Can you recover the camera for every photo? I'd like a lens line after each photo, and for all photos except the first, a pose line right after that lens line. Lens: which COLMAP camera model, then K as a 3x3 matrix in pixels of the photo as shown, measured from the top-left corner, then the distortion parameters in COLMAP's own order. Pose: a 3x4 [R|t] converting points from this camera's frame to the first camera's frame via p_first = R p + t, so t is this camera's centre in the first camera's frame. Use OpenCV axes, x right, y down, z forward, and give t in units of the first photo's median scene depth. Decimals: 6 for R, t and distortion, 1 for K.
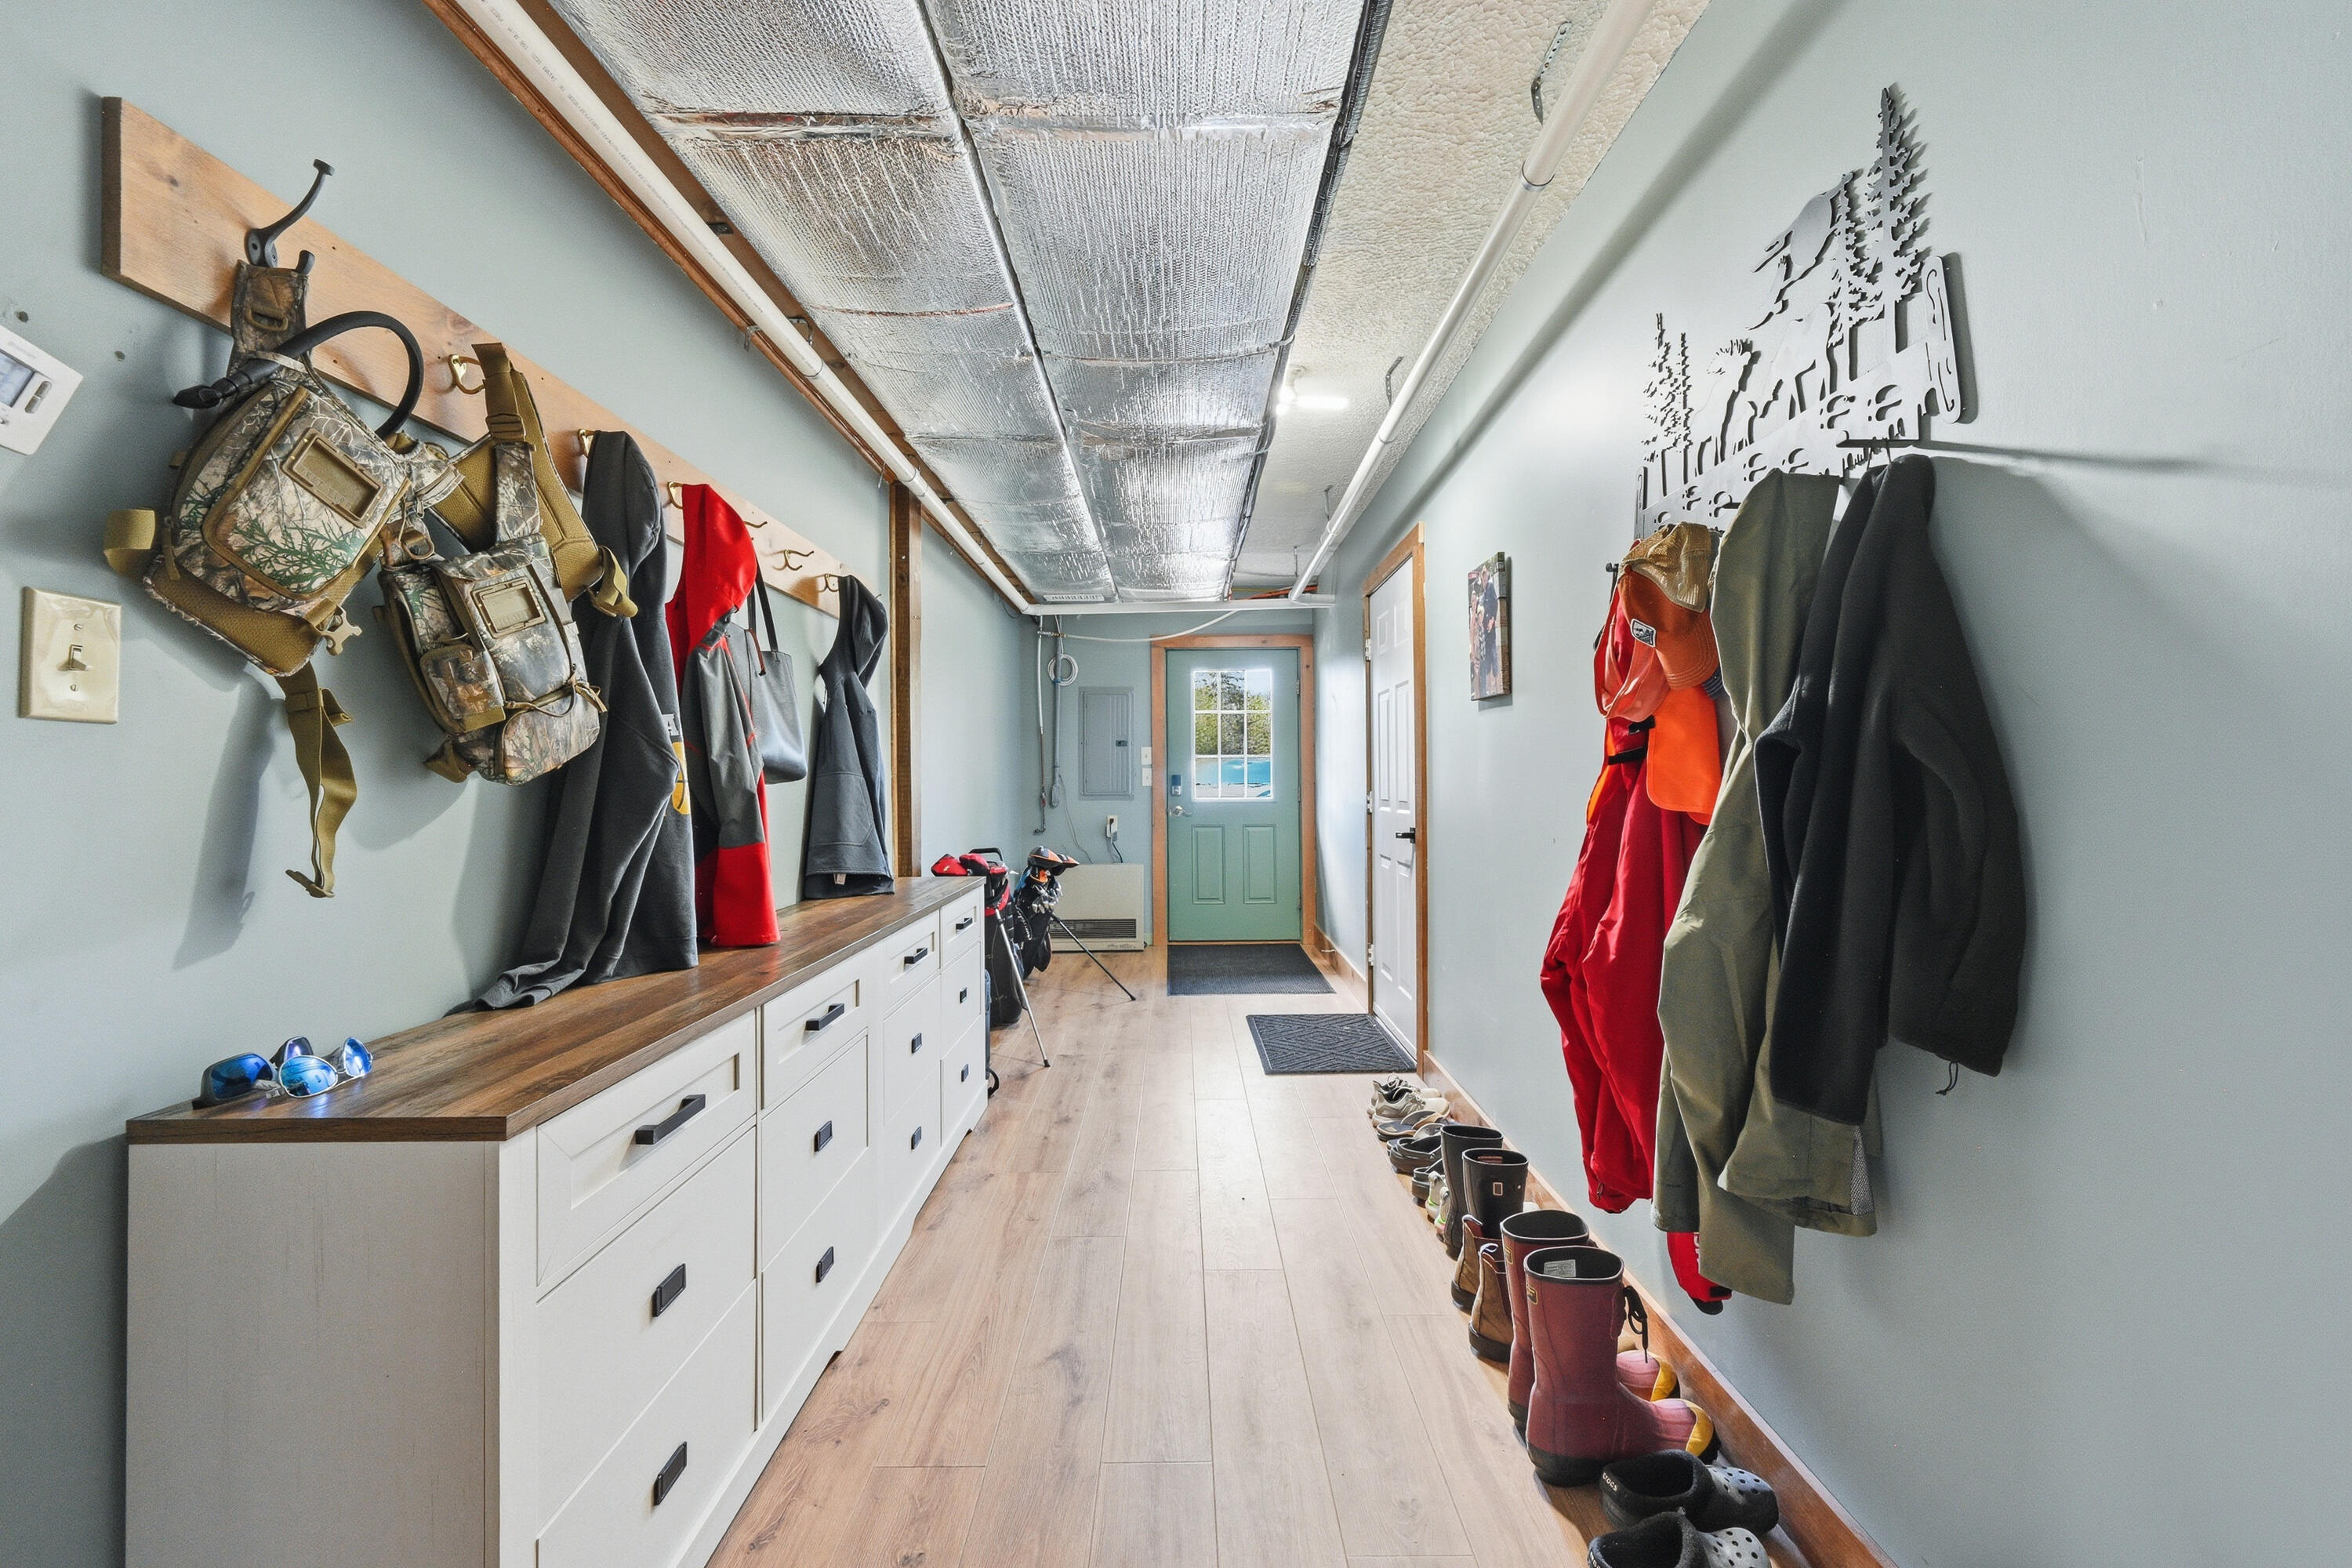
lens RADIAL K [[945.0, 0, 1173.9], [0, 945.0, 775.4], [0, 0, 1]] dist [0.000021, 0.000050]
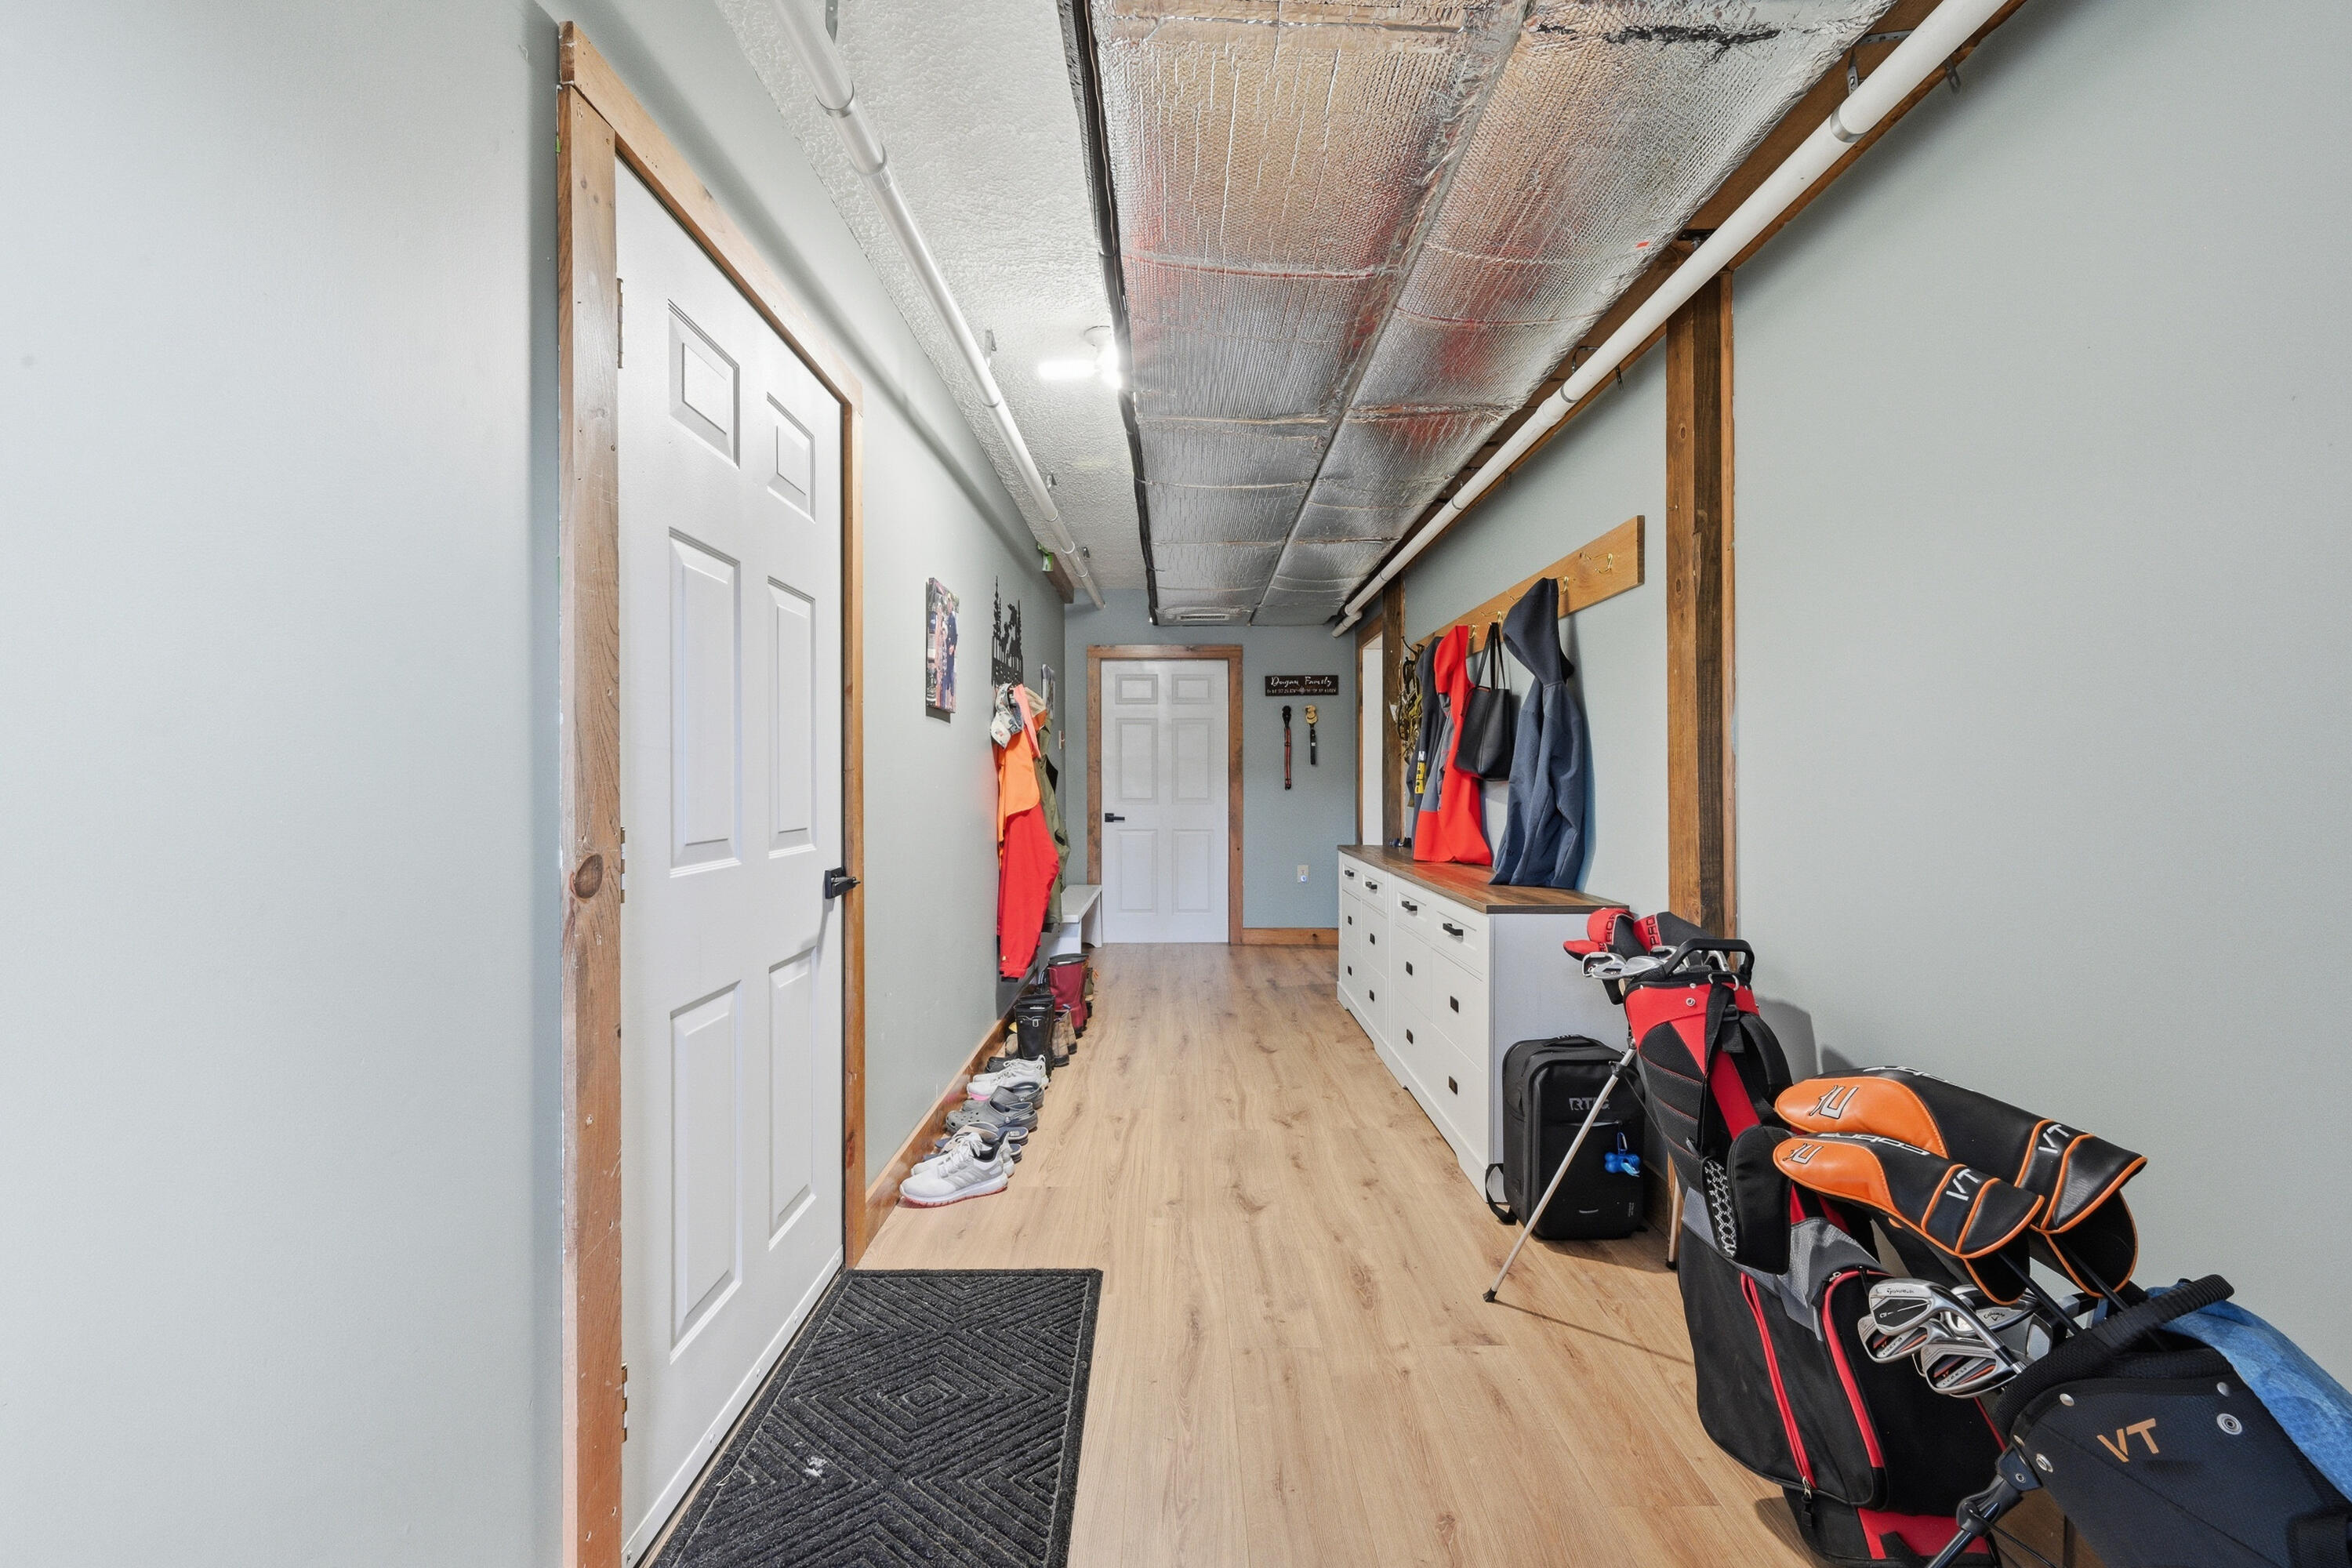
lens RADIAL K [[945.0, 0, 1173.9], [0, 945.0, 775.4], [0, 0, 1]] dist [0.000021, 0.000050]
pose [[-0.999845, 0.017572, -0.000916, 0.063873], [0.017581, 0.999771, -0.012181, 0.011769], [0.000701, -0.012195, -0.999925, 2.246764]]
